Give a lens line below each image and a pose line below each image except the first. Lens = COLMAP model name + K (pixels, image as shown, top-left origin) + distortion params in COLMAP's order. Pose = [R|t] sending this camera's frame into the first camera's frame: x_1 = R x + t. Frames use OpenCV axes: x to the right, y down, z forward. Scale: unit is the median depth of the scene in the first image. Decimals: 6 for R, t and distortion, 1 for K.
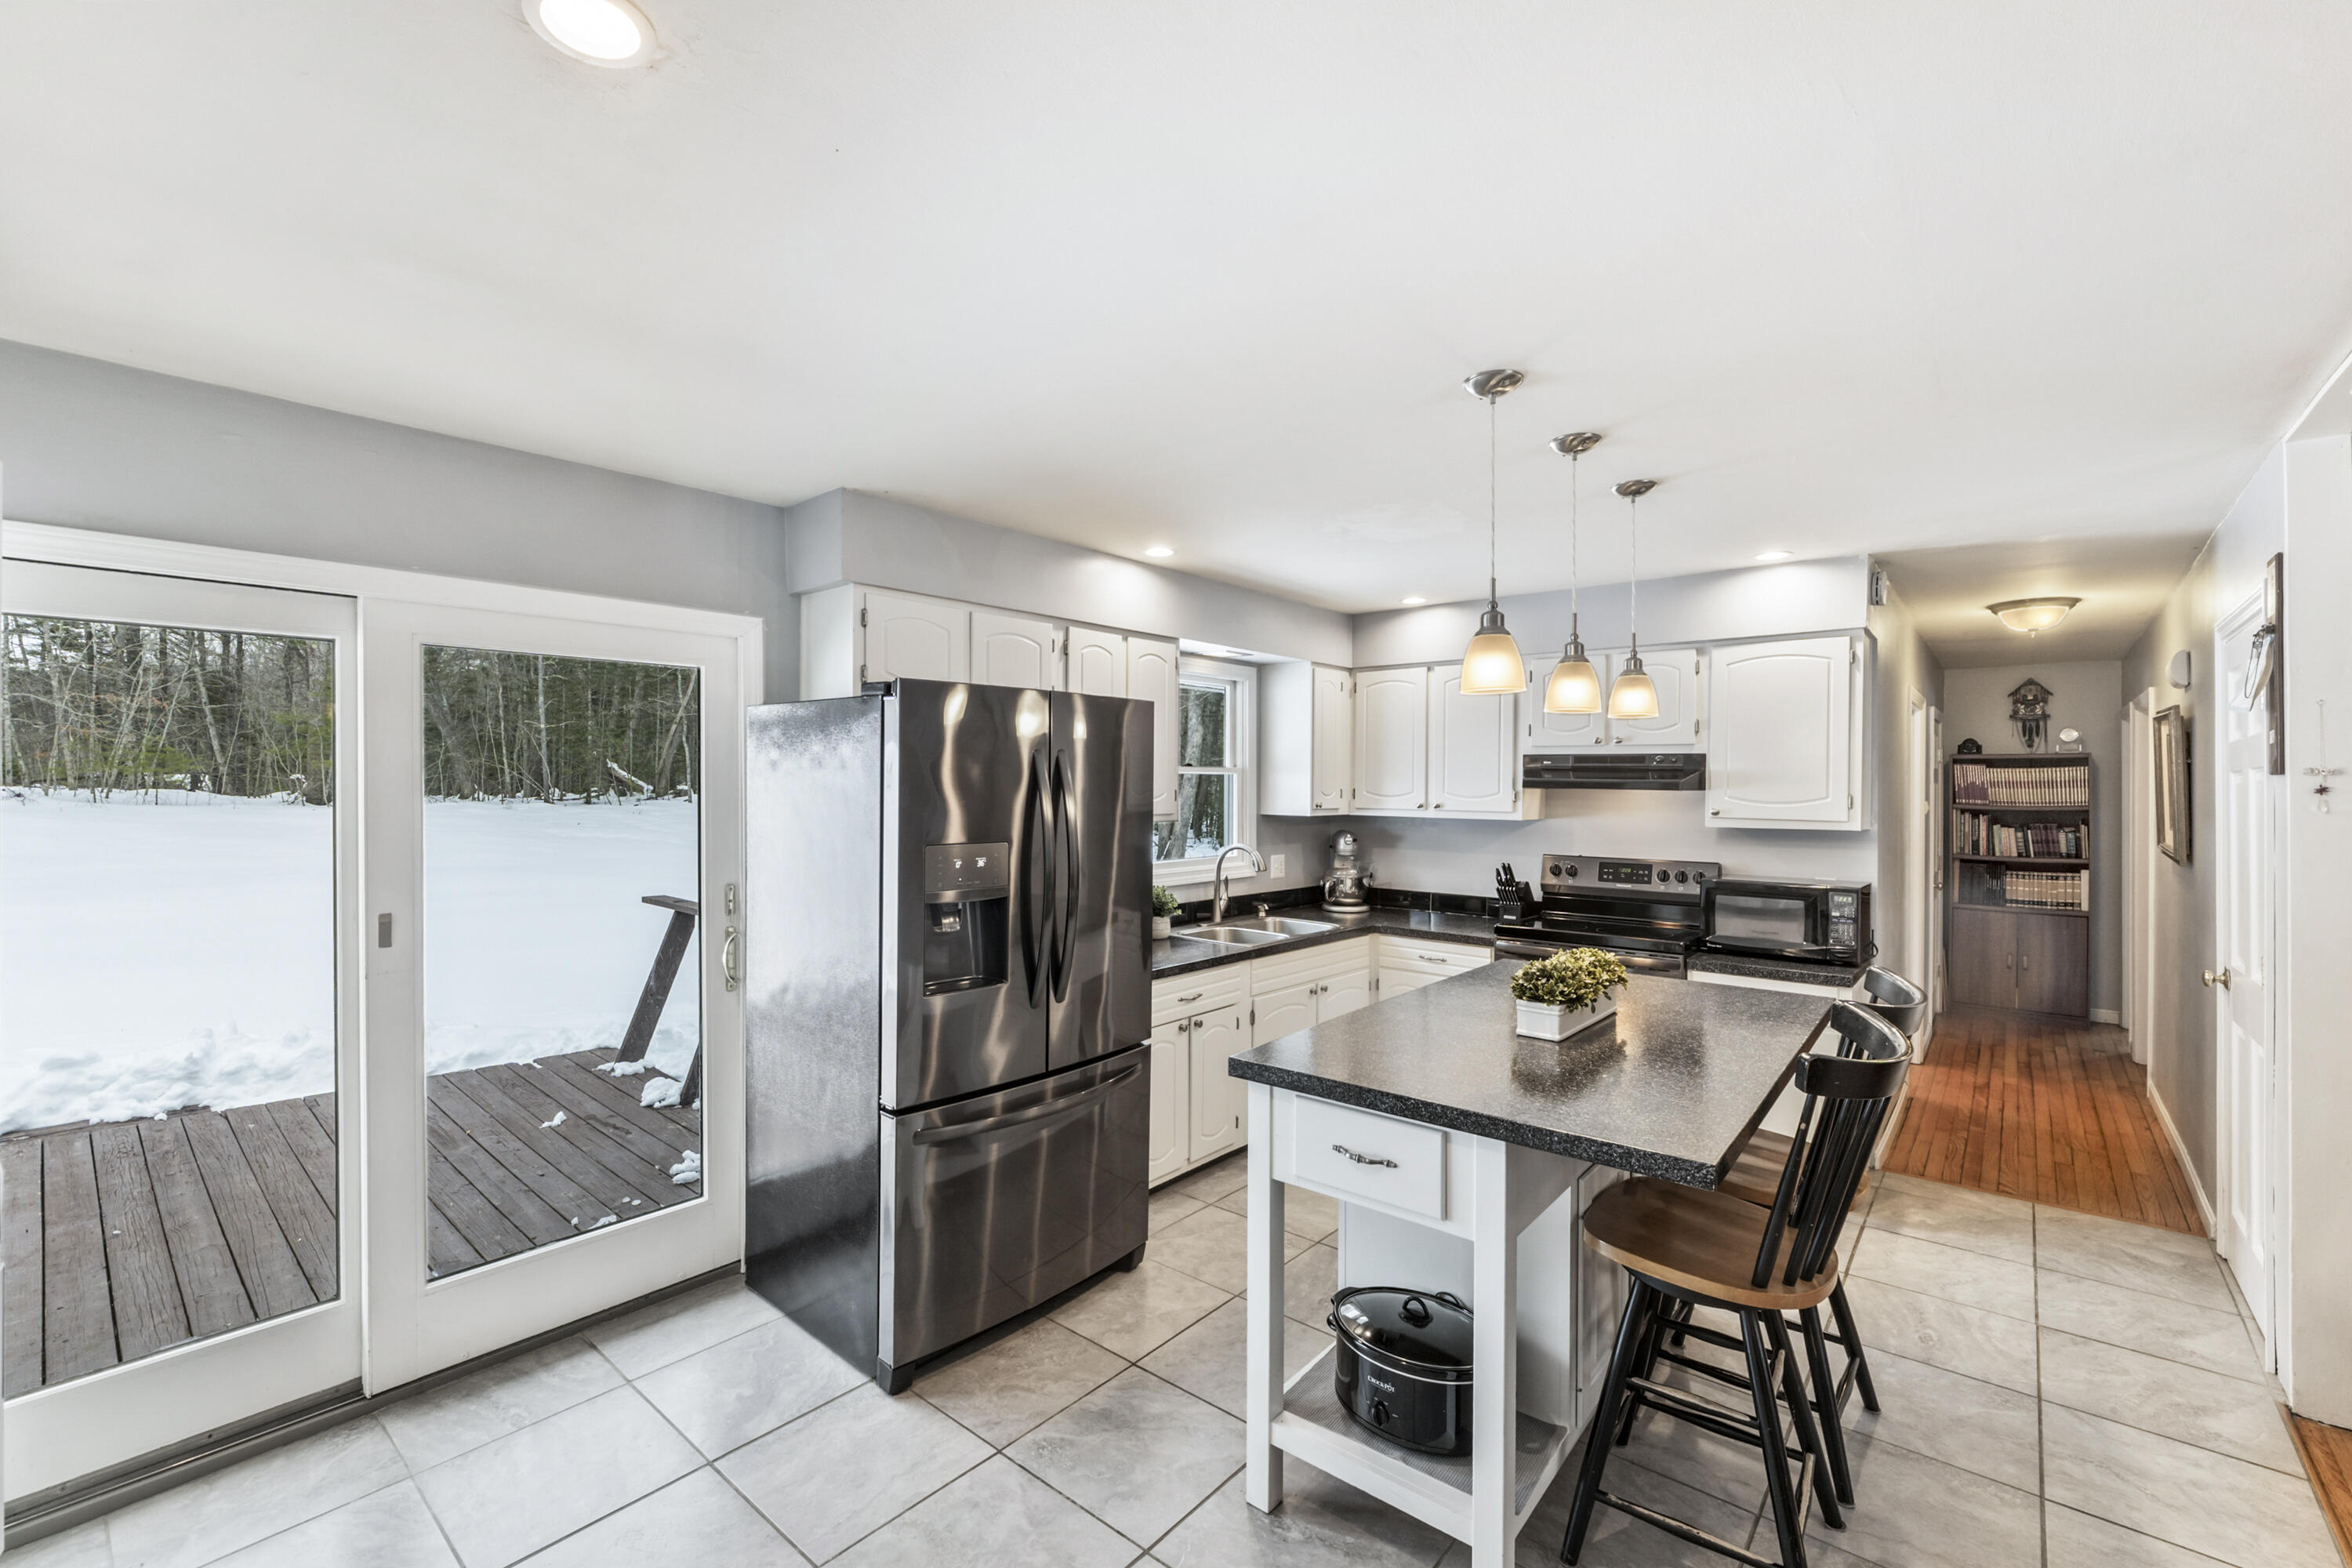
lens RADIAL K [[993.6, 0, 1177.2], [0, 993.6, 784.9], [0, 0, 1]] dist [-0.014424, -0.000820]
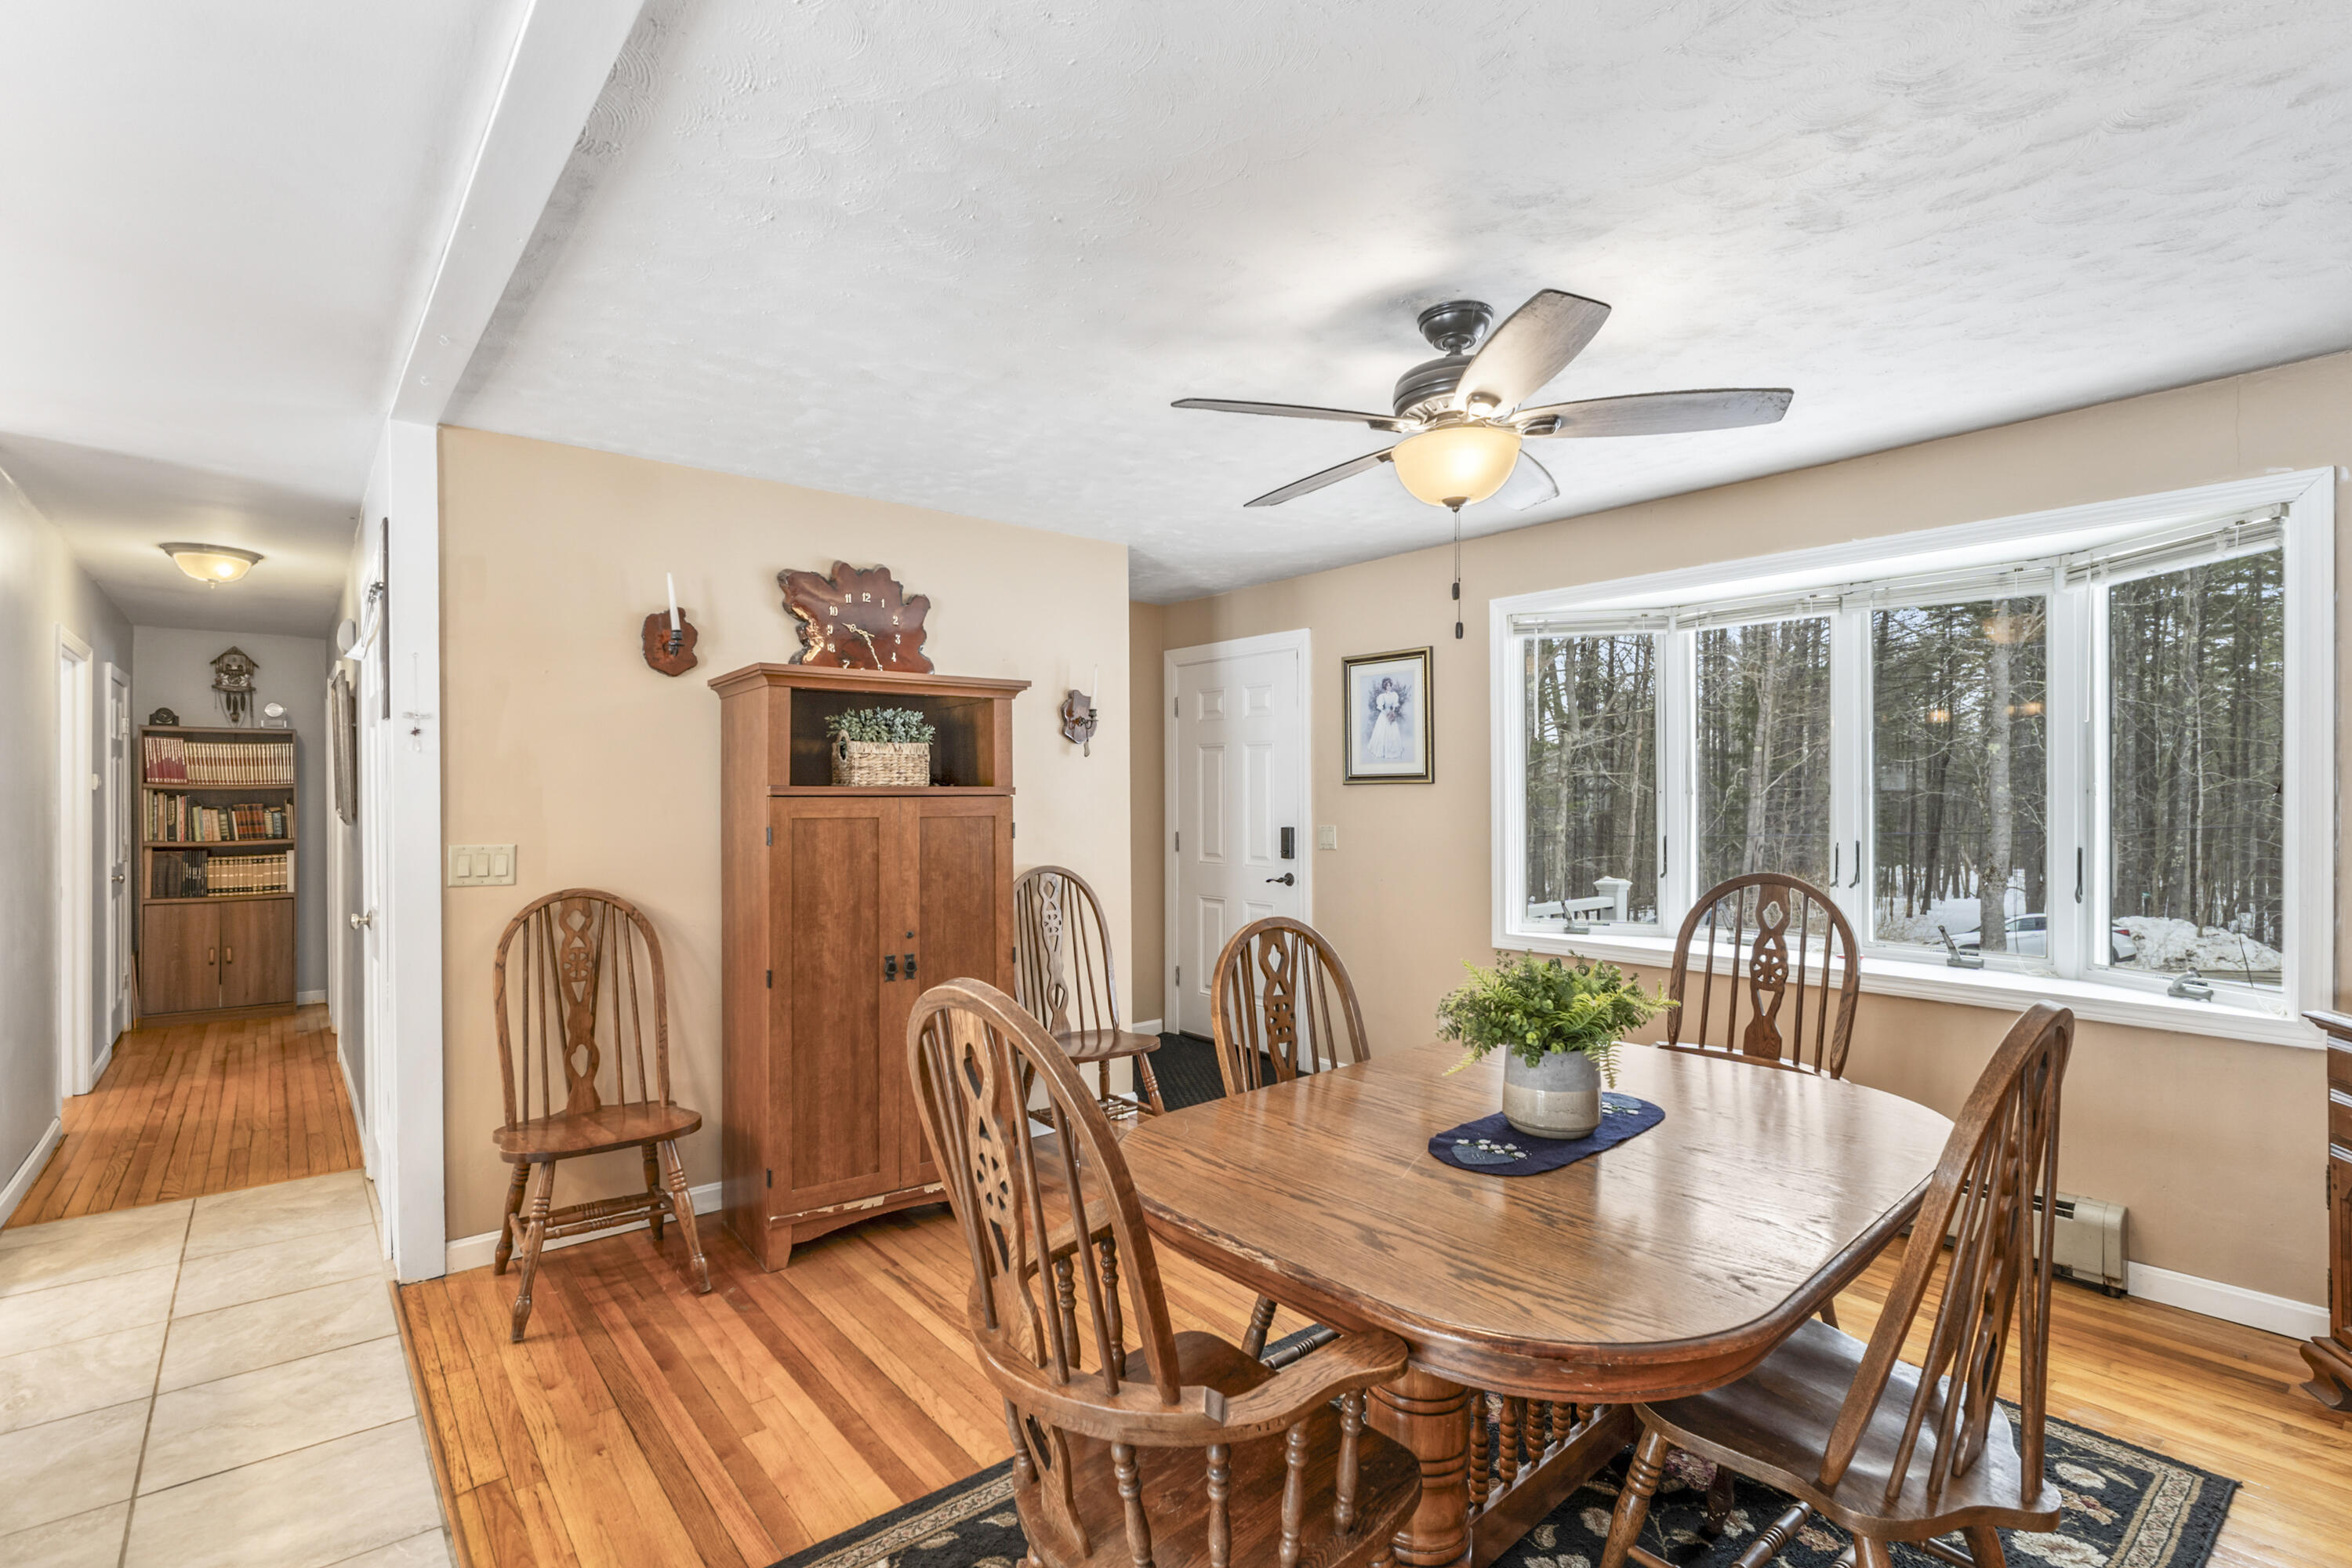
lens RADIAL K [[1085.9, 0, 1136.3], [0, 1085.9, 802.0], [0, 0, 1]] dist [0.005002, 0.000039]
pose [[0.193165, -0.005374, 0.981152, 0.039579], [-0.004639, 0.999969, 0.006390, 0.038025], [-0.981155, -0.005786, 0.193134, -0.040893]]
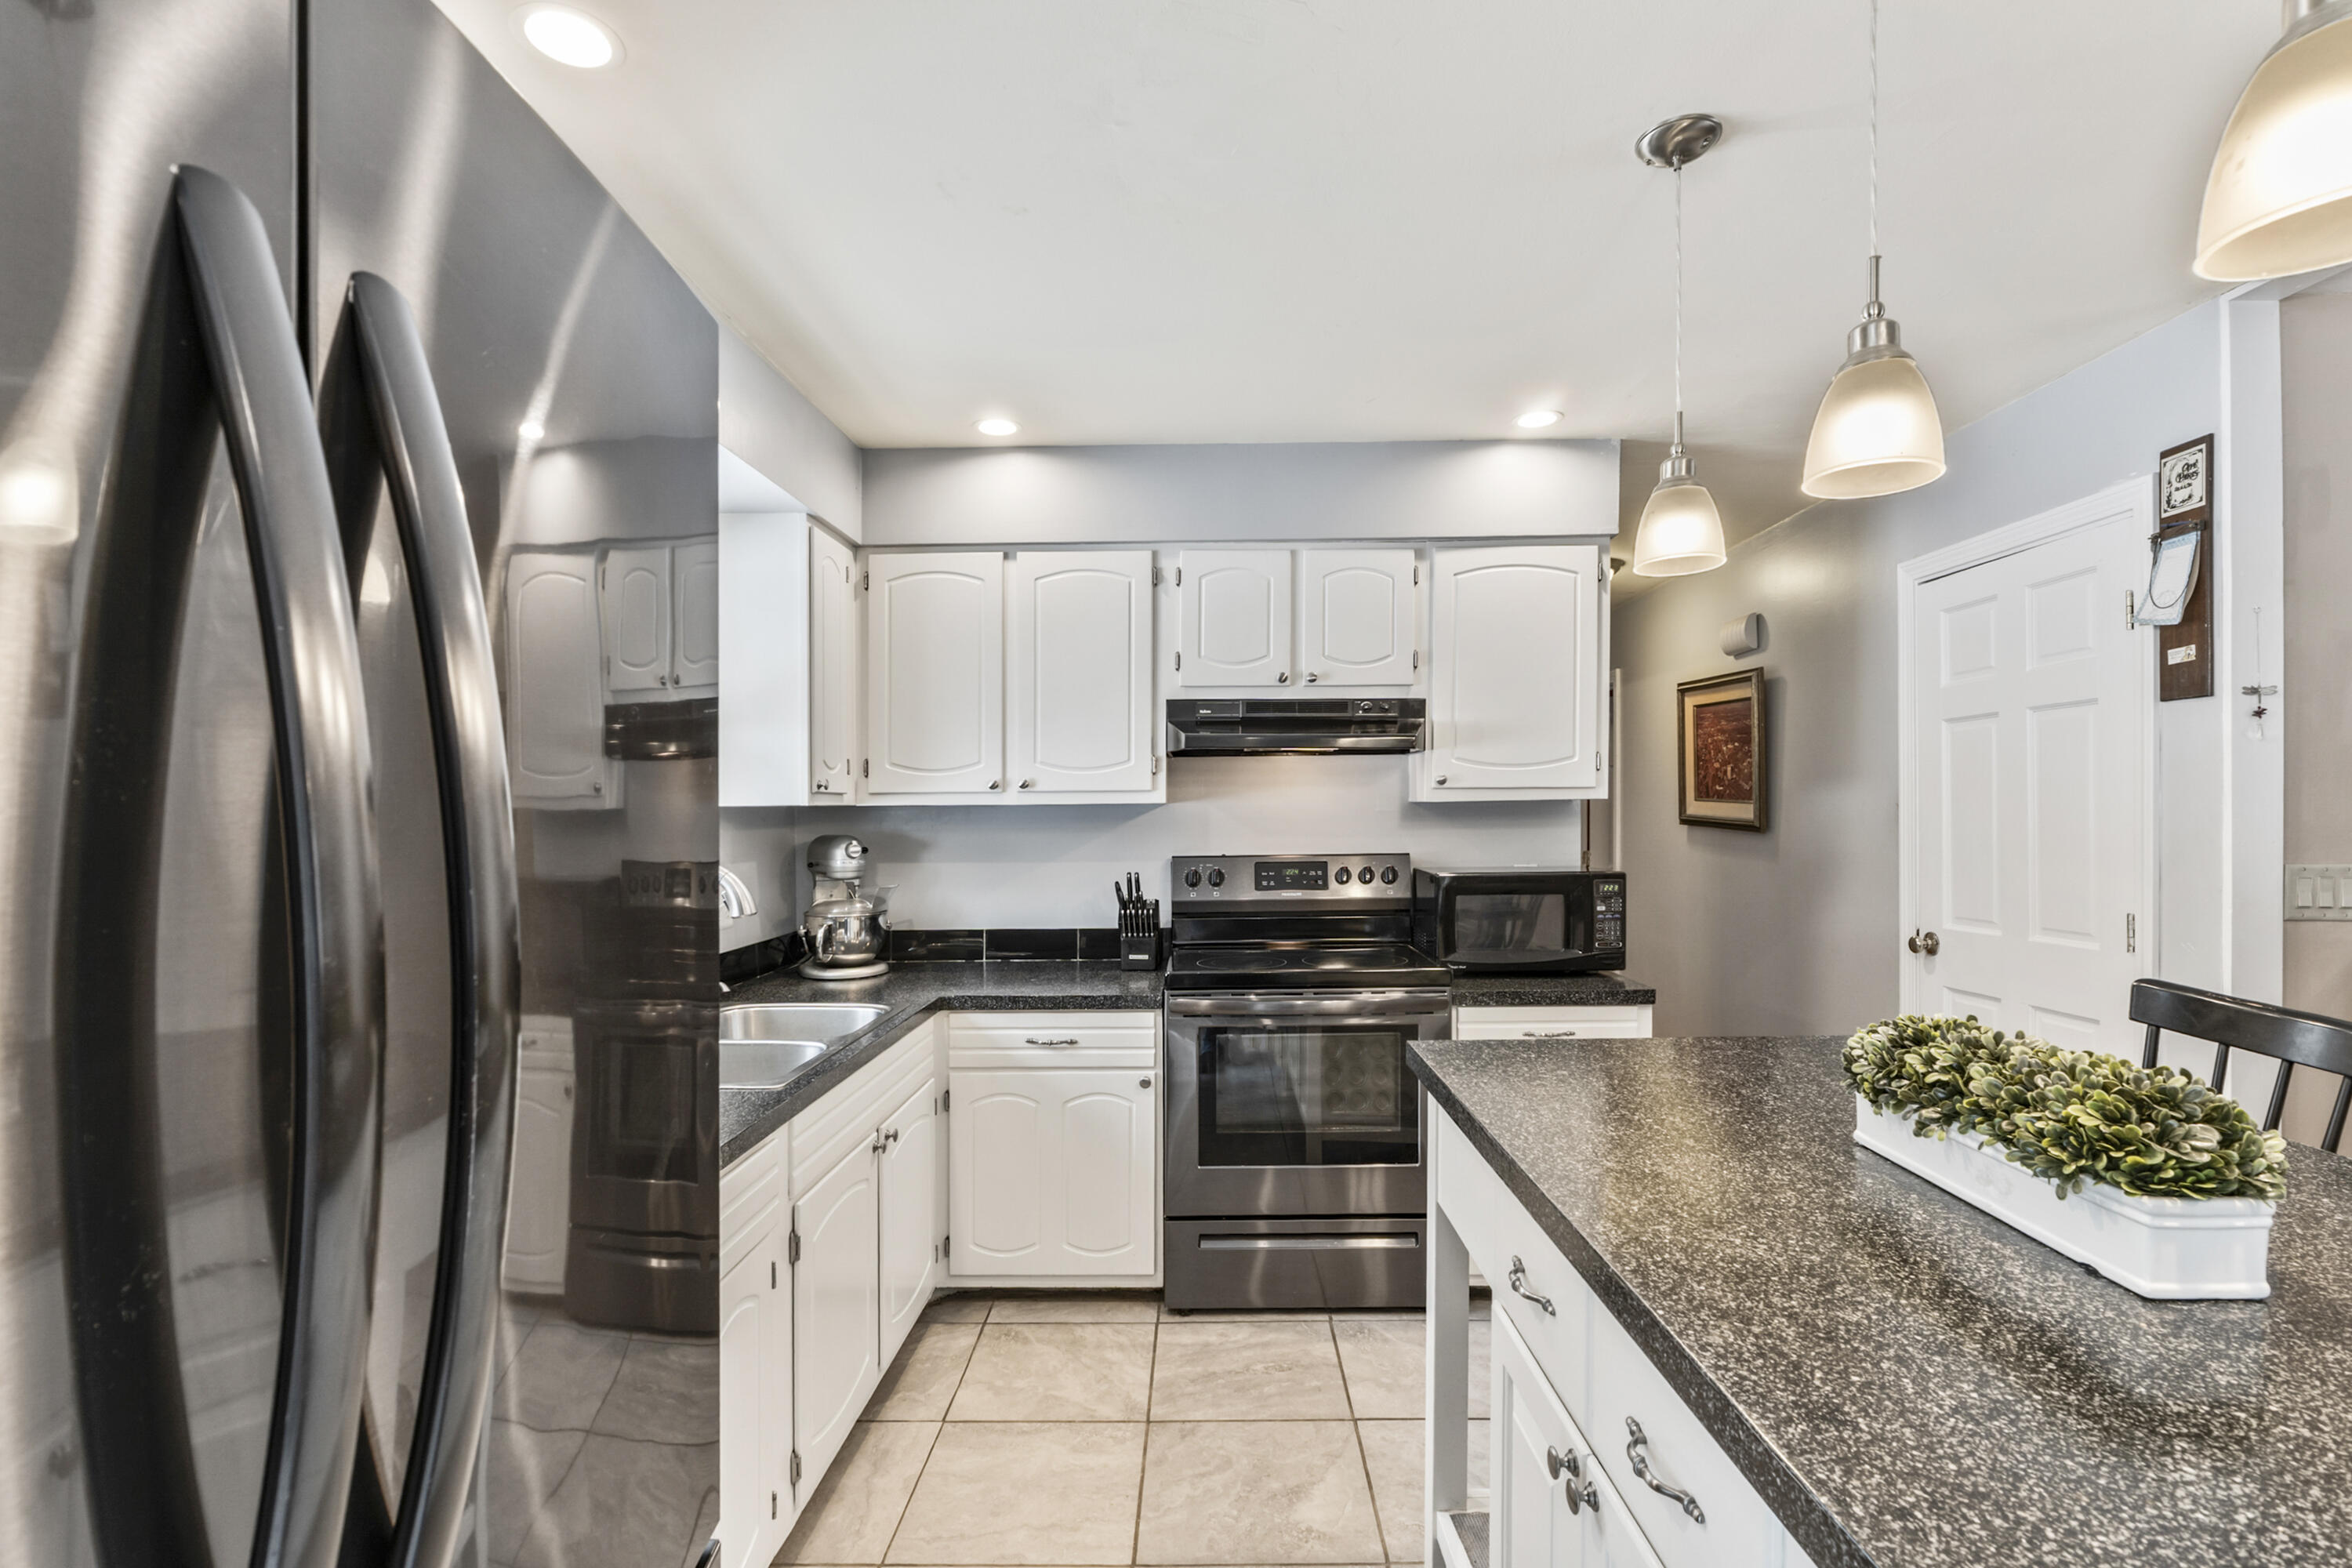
lens RADIAL K [[1085.9, 0, 1187.8], [0, 1085.9, 790.4], [0, 0, 1]] dist [0.005002, 0.000039]
pose [[0.769486, -0.007471, 0.638621, -0.082821], [0.017314, 0.999808, -0.009165, 0.033155], [-0.638430, 0.018109, 0.769467, 0.435881]]
